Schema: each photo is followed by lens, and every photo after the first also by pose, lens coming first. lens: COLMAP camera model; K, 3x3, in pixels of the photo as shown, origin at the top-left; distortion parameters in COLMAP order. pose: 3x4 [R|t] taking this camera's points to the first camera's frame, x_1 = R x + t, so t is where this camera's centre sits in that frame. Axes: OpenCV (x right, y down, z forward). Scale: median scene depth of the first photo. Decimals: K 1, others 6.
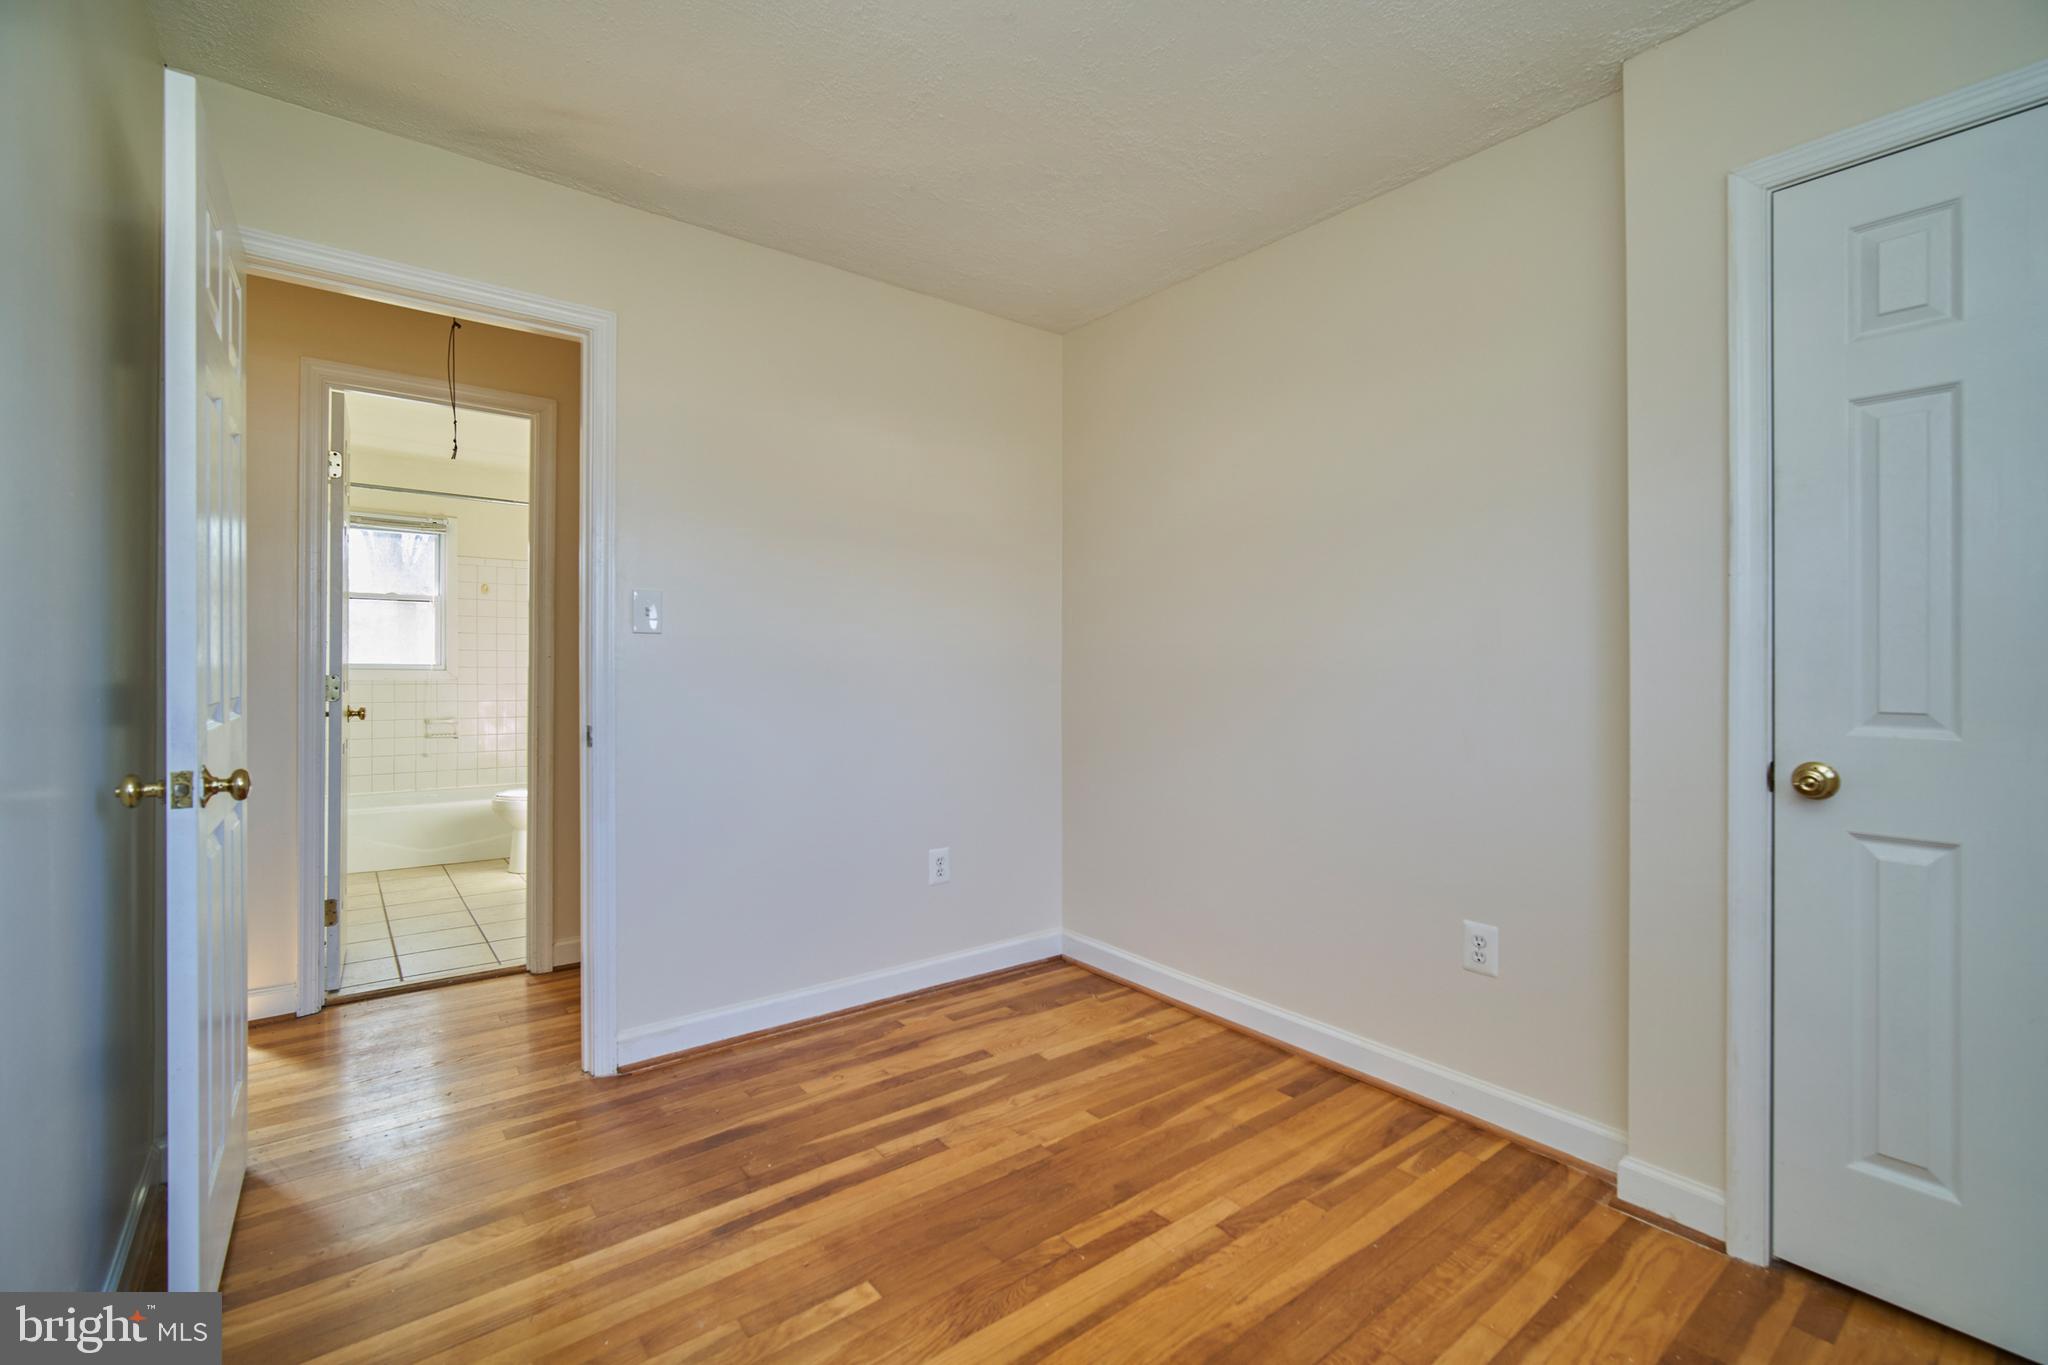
lens RADIAL K [[901.2, 0, 1028.4], [0, 901.2, 676.1], [0, 0, 1]] dist [-0.009541, 0.001542]
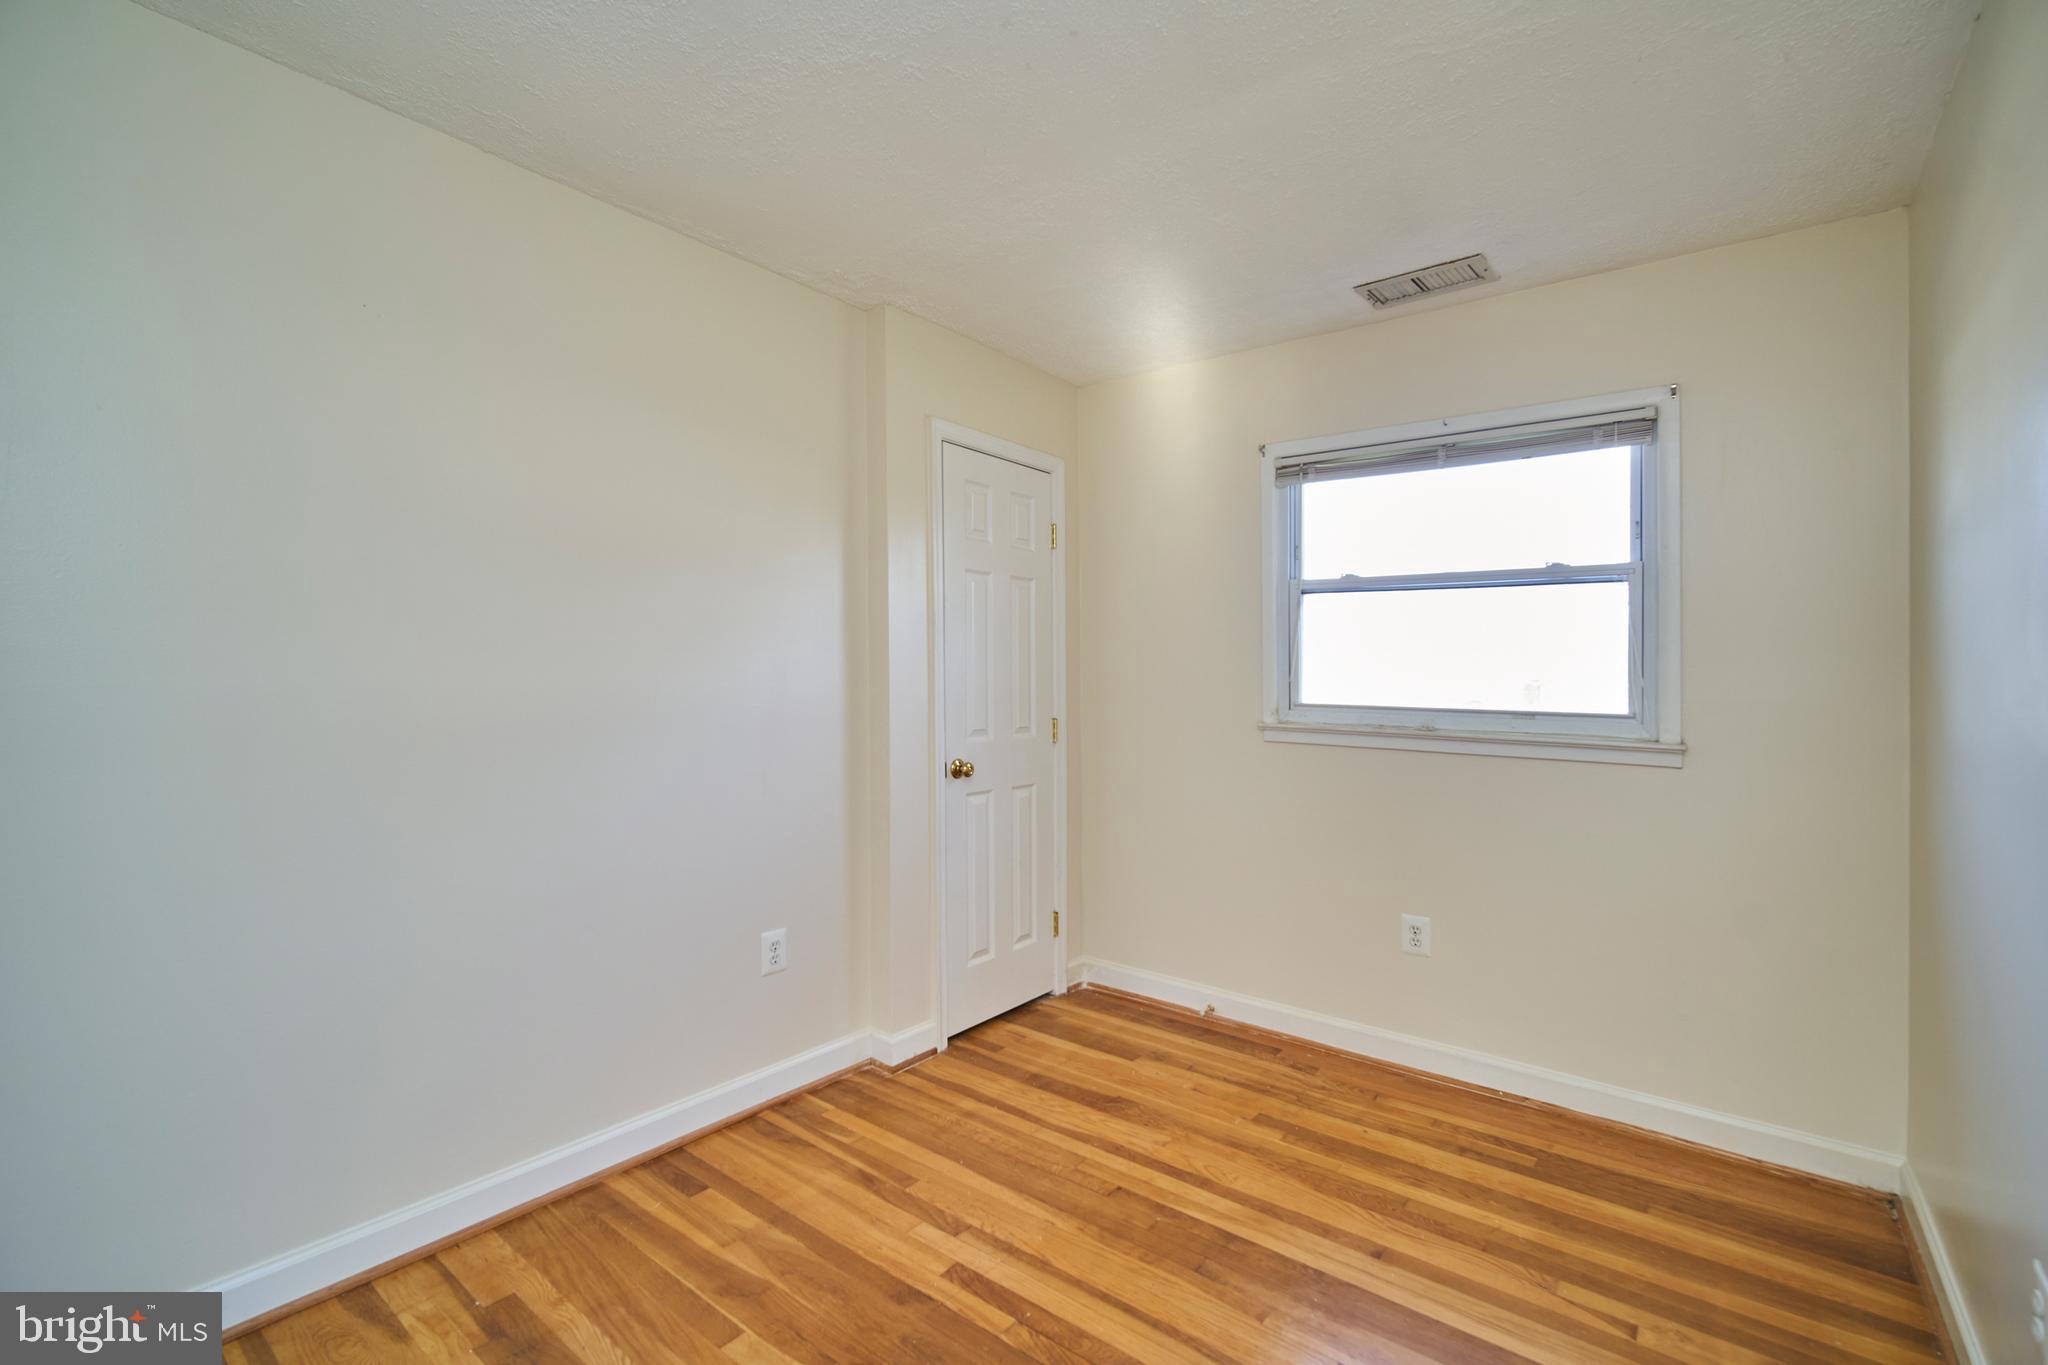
lens RADIAL K [[901.2, 0, 1032.0], [0, 901.2, 679.4], [0, 0, 1]] dist [-0.009541, 0.001542]
pose [[-0.235447, -0.012541, 0.971806, -0.794172], [-0.002303, 0.999921, 0.012346, -0.075075], [-0.971884, 0.000669, -0.235457, 1.062927]]
